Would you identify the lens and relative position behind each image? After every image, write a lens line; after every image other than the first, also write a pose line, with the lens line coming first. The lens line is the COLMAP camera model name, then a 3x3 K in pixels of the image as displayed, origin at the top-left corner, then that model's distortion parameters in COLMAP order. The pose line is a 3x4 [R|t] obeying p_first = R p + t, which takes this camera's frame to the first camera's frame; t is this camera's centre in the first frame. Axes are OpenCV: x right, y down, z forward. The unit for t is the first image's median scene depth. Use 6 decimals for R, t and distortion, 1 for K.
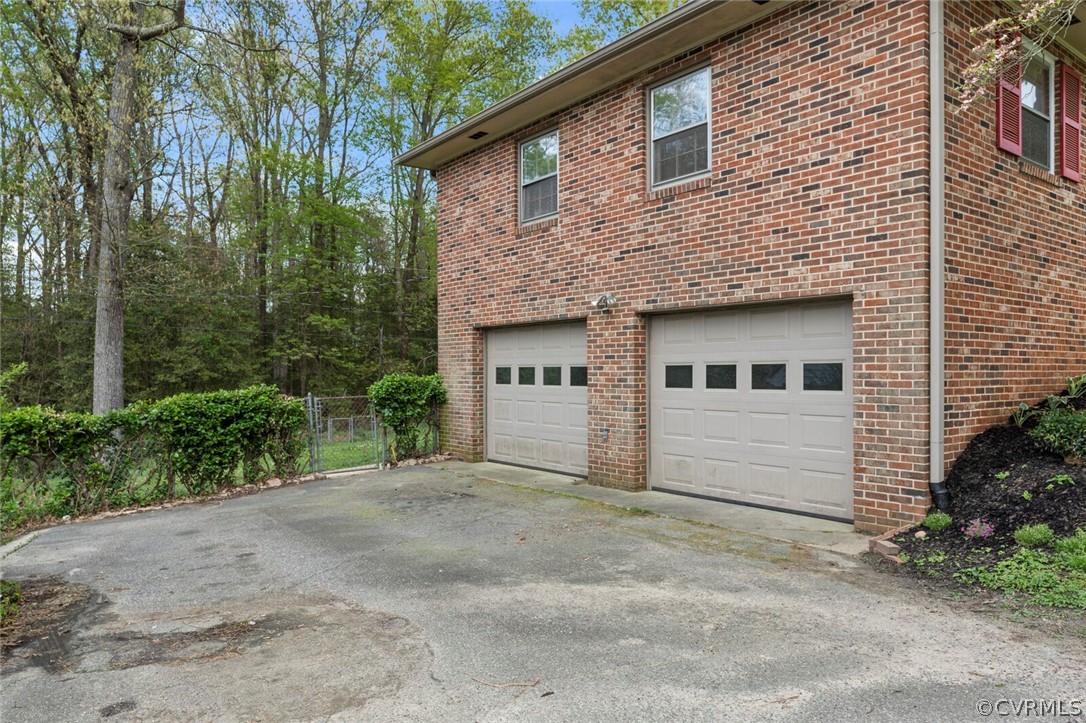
lens RADIAL K [[732.1, 0, 543.0], [0, 732.1, 361.5], [0, 0, 1]] dist [0.002488, 0.000666]
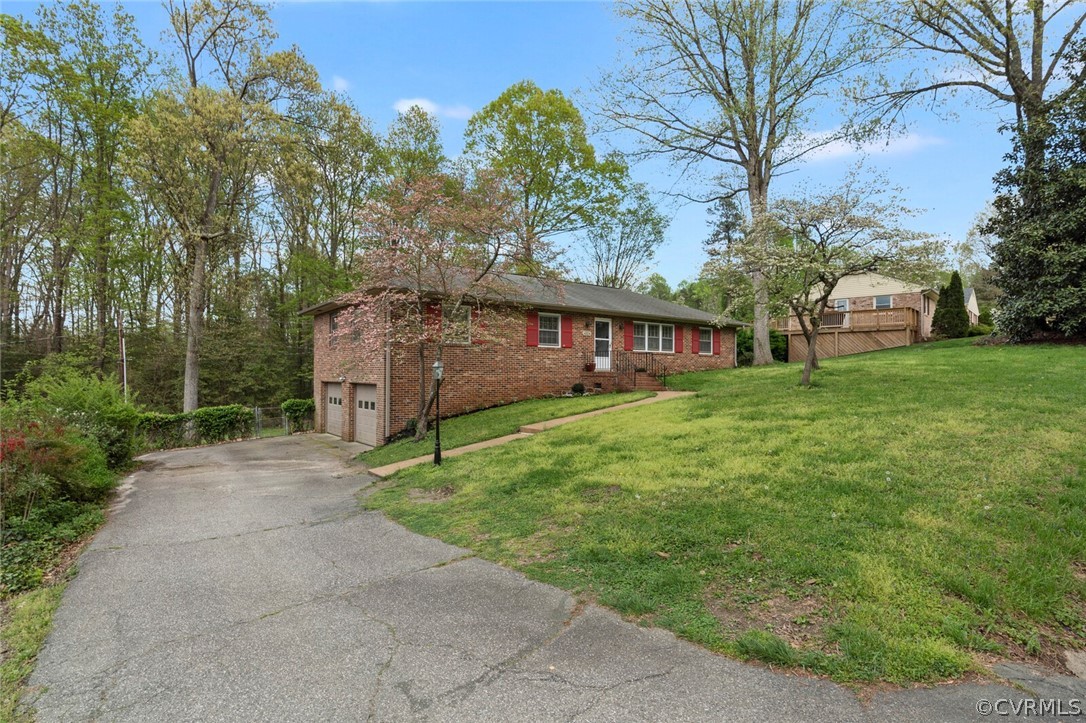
lens RADIAL K [[548.7, 0, 543.0], [0, 548.7, 361.5], [0, 0, 1]] dist [0.000499, 0.000342]
pose [[0.999898, 0.006587, -0.012644, 0.711177], [-0.006710, 0.999930, -0.009721, -0.103268], [0.012579, 0.009805, 0.999873, -0.933150]]
